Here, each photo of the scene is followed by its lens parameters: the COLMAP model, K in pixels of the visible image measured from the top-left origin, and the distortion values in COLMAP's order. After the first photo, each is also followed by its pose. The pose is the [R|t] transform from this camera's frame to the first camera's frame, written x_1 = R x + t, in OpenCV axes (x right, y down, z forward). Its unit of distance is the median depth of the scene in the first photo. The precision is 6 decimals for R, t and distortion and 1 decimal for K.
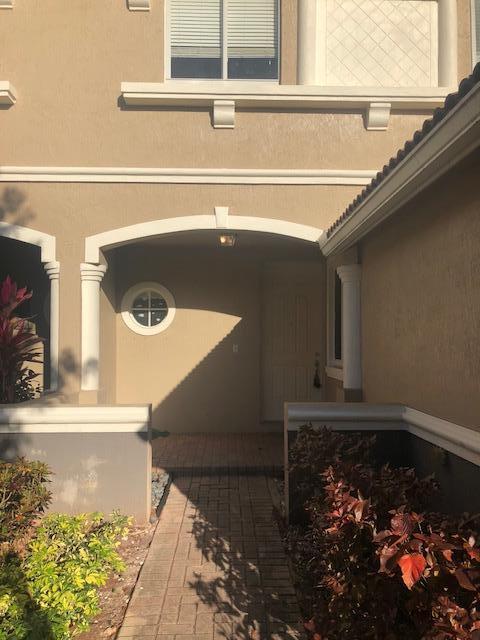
lens RADIAL K [[525.6, 0, 240.0], [0, 525.6, 318.7], [0, 0, 1]] dist [0.034654, -0.020330]
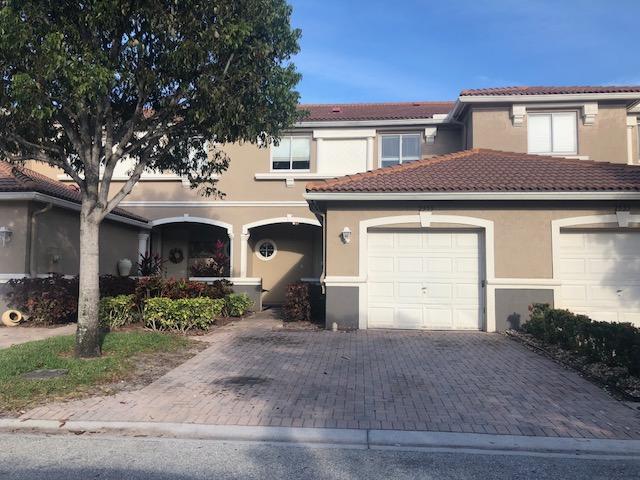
lens RADIAL K [[525.6, 0, 319.8], [0, 525.6, 239.8], [0, 0, 1]] dist [0.034654, -0.020330]
pose [[0.993485, 0.003198, -0.113919, 0.446532], [-0.007513, 0.999270, -0.037467, 0.029535], [0.113716, 0.038079, 0.992783, -1.770261]]
